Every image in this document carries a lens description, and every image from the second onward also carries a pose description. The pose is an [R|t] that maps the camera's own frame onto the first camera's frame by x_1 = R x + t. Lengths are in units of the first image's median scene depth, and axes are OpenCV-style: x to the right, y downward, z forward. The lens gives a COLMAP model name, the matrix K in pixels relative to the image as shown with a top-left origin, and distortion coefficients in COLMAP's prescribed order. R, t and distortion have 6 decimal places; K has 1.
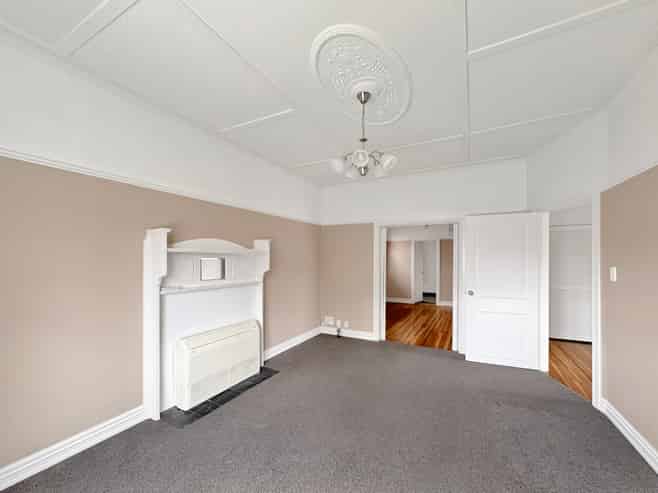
lens RADIAL K [[266.4, 0, 332.3], [0, 266.4, 257.4], [0, 0, 1]] dist [-0.000454, -0.000005]
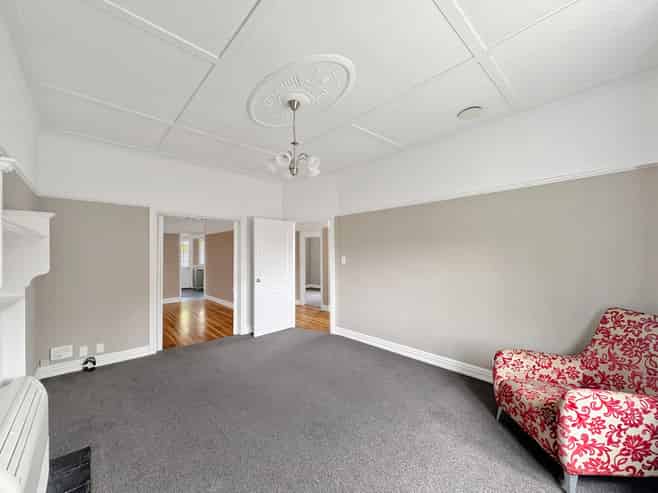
lens RADIAL K [[262.2, 0, 327.3], [0, 262.2, 253.2], [0, 0, 1]] dist [-0.000147, 0.000017]
pose [[0.344258, 0.001518, 0.938874, -0.500275], [-0.002990, 0.999995, -0.000521, 0.008231], [-0.938870, -0.002628, 0.344261, 0.290493]]
